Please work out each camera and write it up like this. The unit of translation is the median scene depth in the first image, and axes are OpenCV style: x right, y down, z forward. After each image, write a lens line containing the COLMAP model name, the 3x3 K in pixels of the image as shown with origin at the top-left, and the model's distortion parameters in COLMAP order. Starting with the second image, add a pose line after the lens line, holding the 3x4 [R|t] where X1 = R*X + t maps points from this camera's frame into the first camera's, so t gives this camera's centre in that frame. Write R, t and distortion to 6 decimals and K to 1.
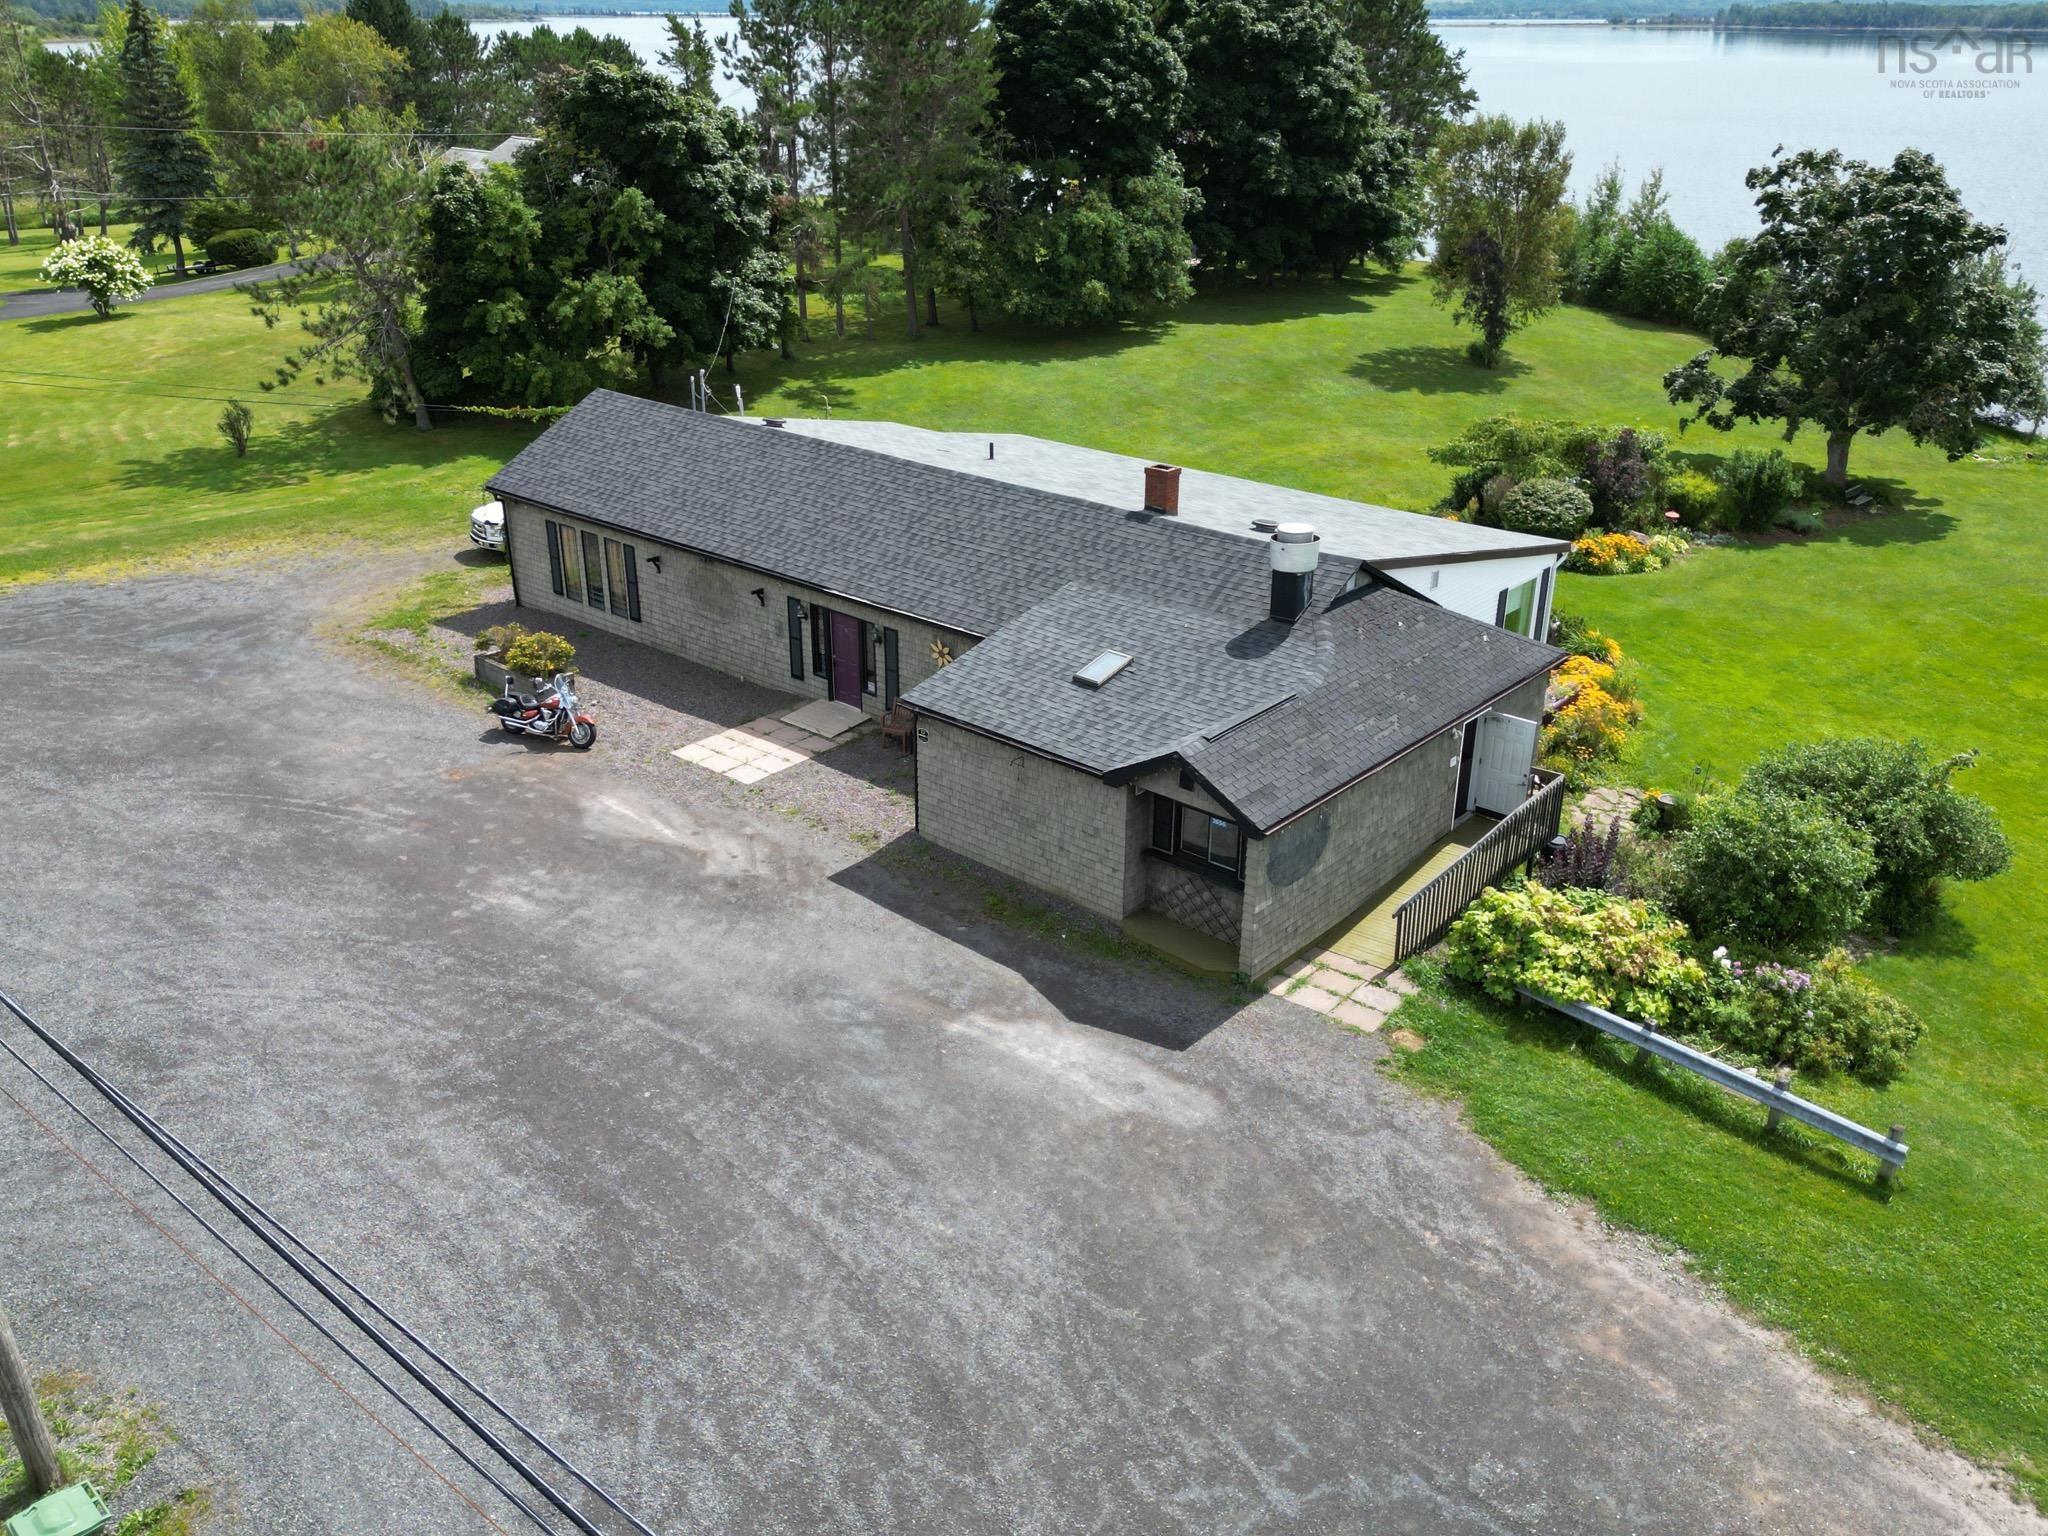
lens RADIAL K [[1703.2, 0, 1024.0], [0, 1703.2, 768.0], [0, 0, 1]] dist [0.078904, -0.113052]
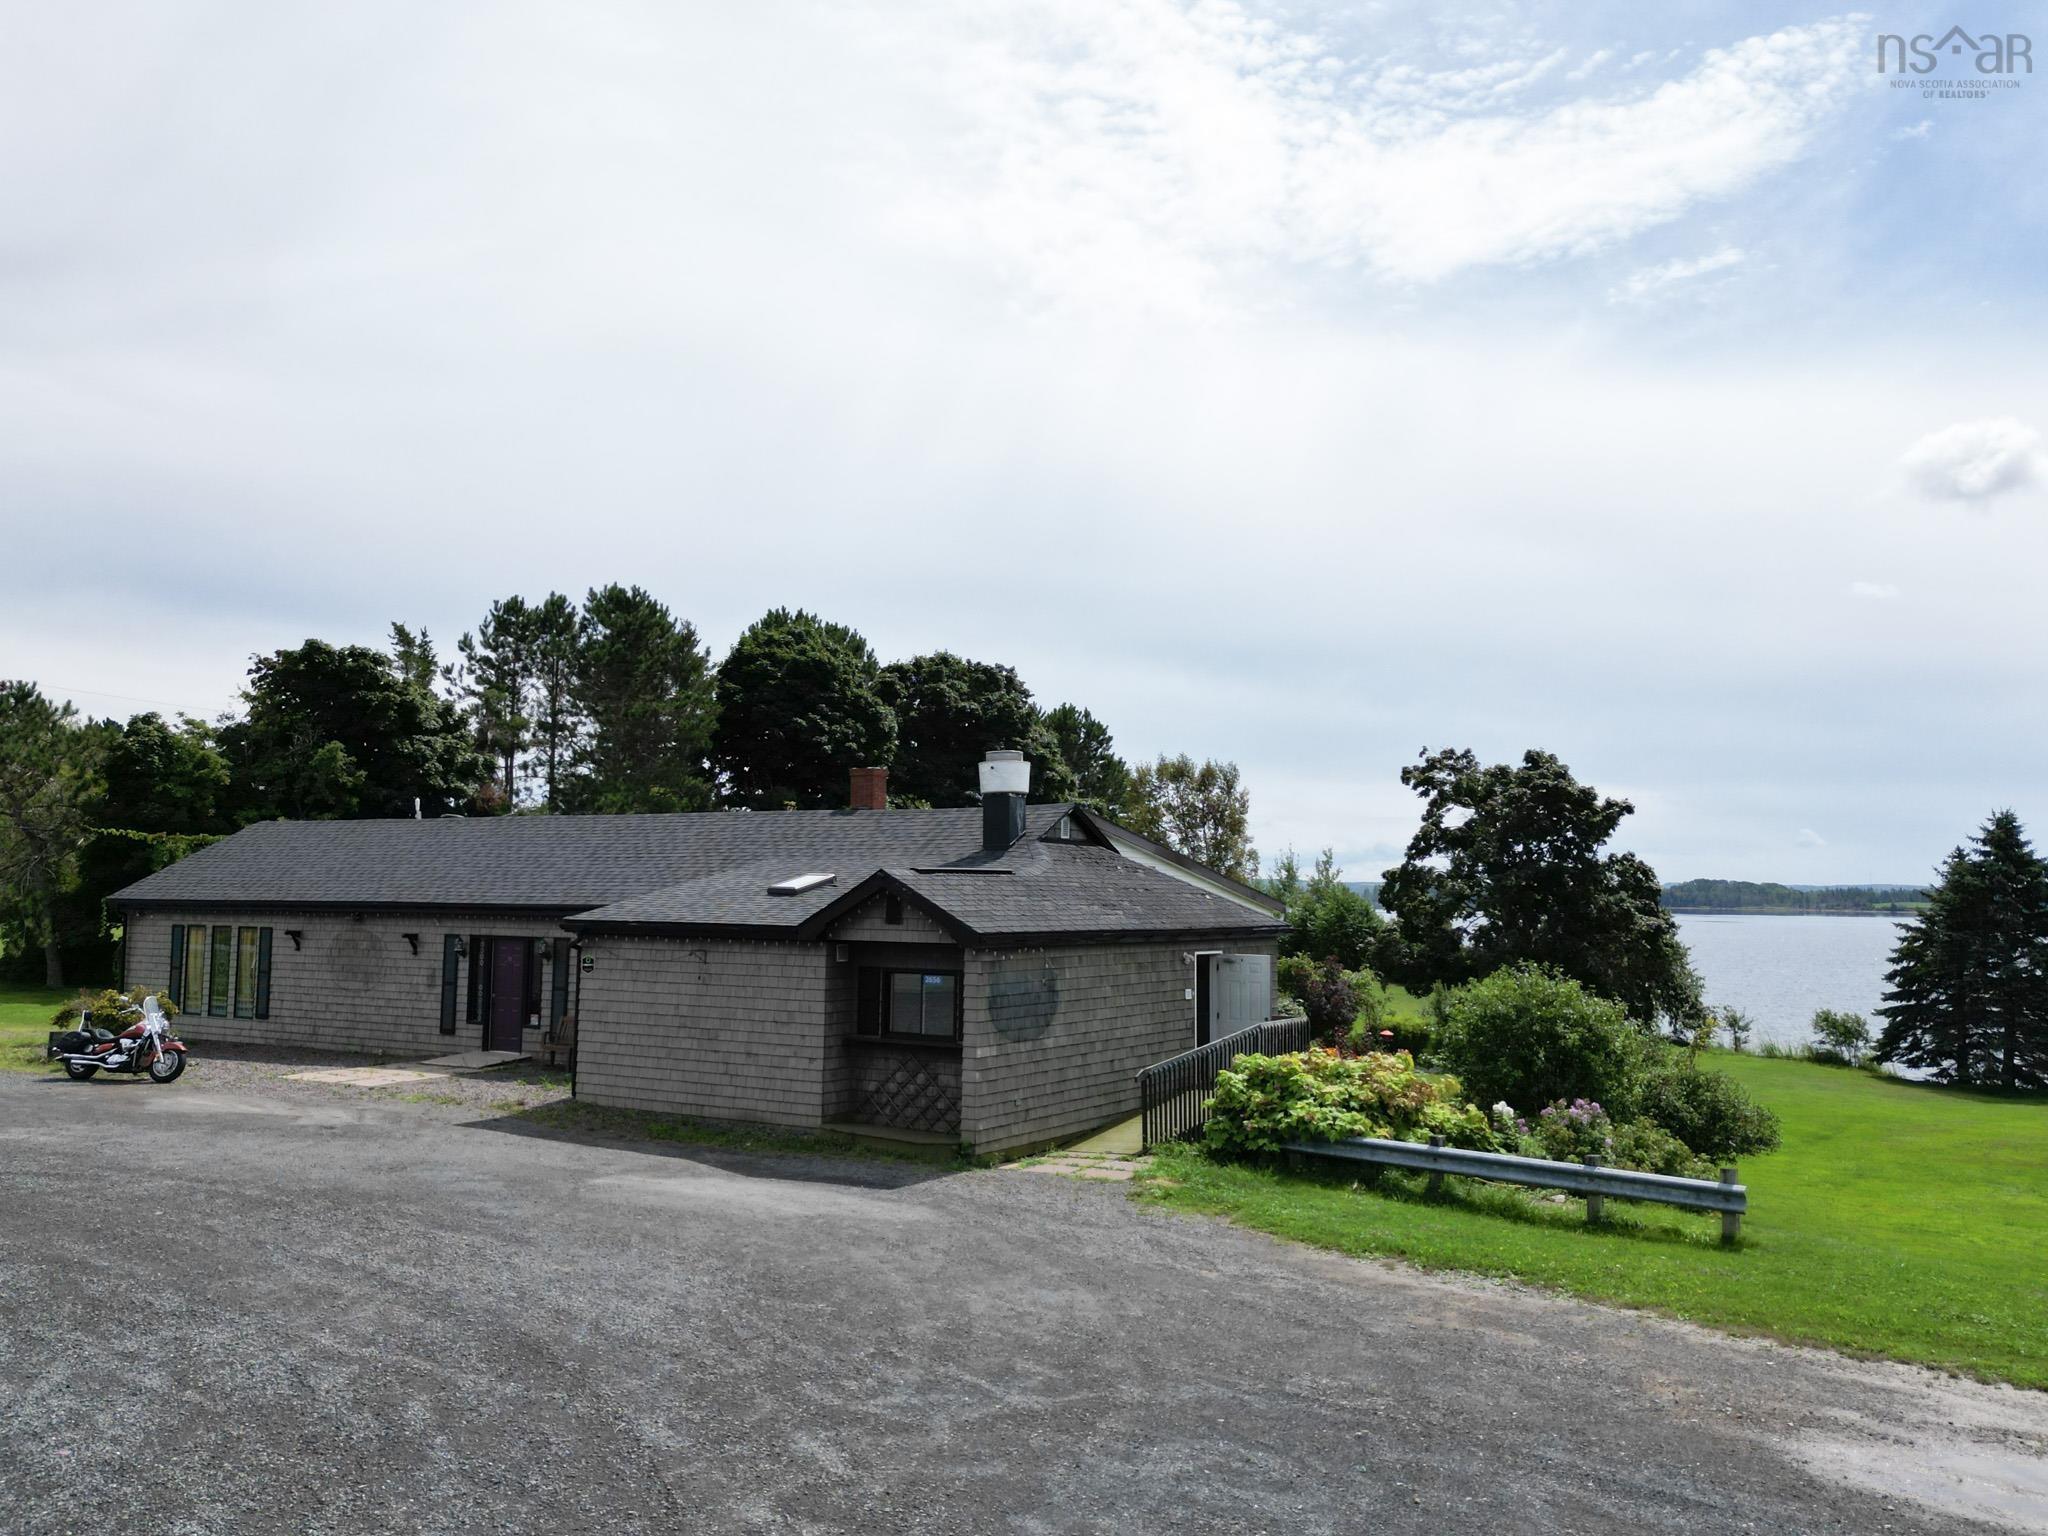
lens RADIAL K [[1697.2, 0, 1040.9], [0, 1697.2, 756.3], [0, 0, 1]] dist [0.088623, -0.152869]
pose [[0.986423, 0.017839, 0.163250, 0.020702], [0.062424, 0.878734, -0.473213, 0.276699], [-0.151895, 0.476979, 0.865690, 0.149906]]
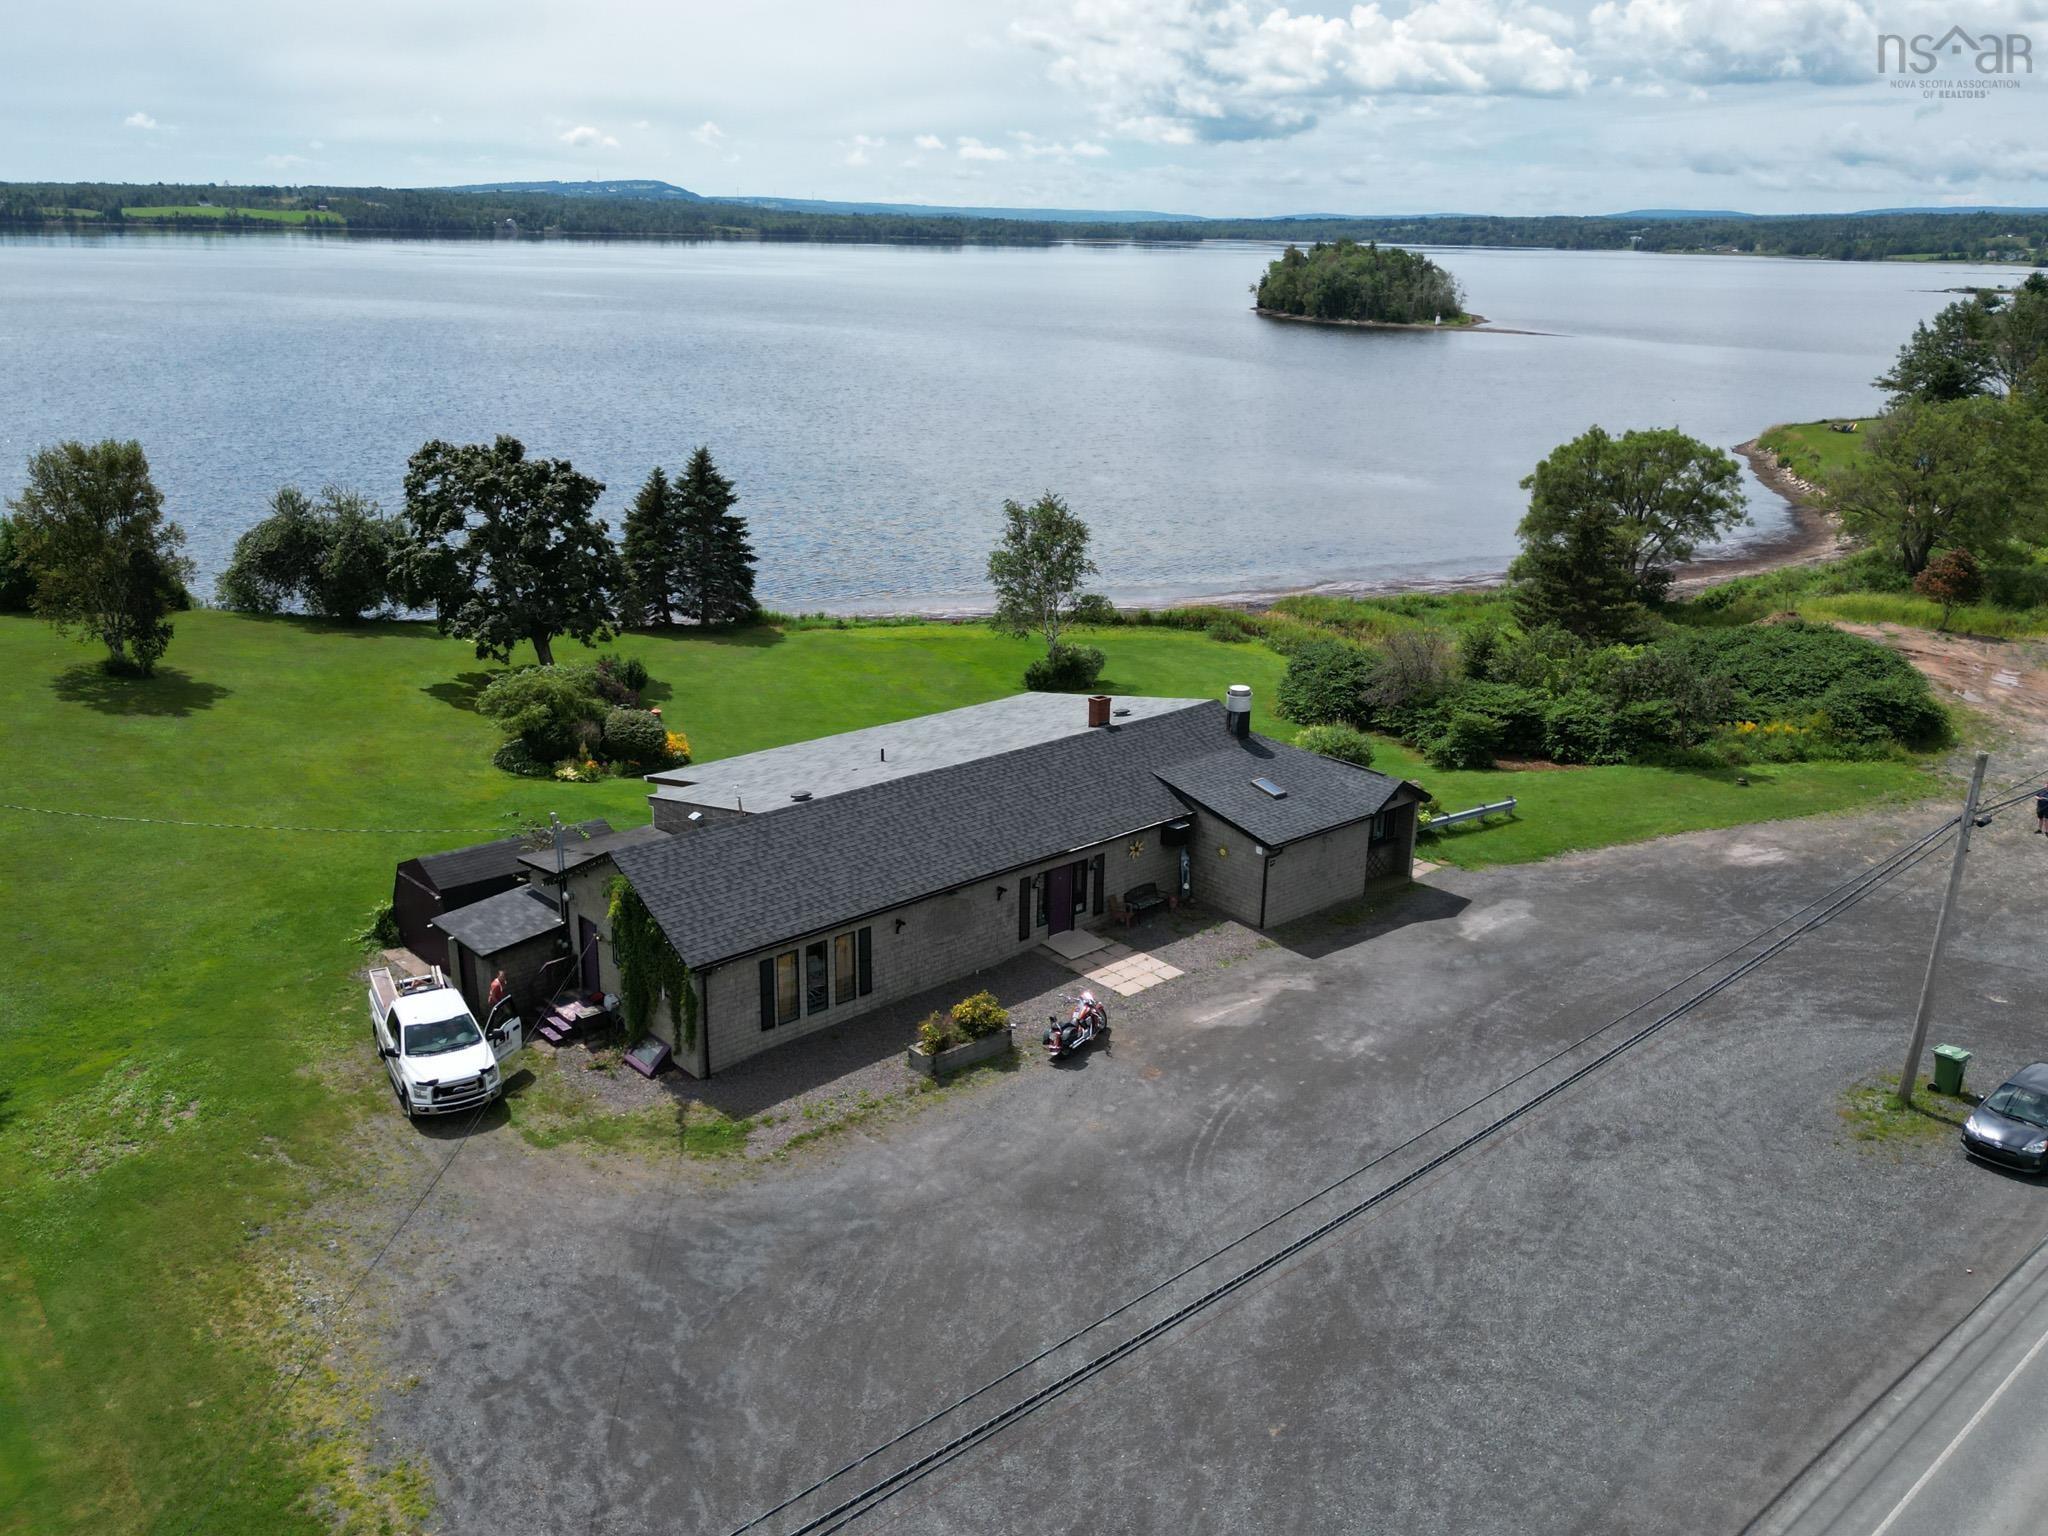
lens RADIAL K [[1697.2, 0, 1040.9], [0, 1697.2, 756.3], [0, 0, 1]] dist [0.088623, -0.152869]
pose [[0.110600, -0.299564, 0.947644, -1.425452], [0.381738, 0.893159, 0.237788, -0.519988], [-0.917630, 0.335452, 0.213138, 0.731595]]
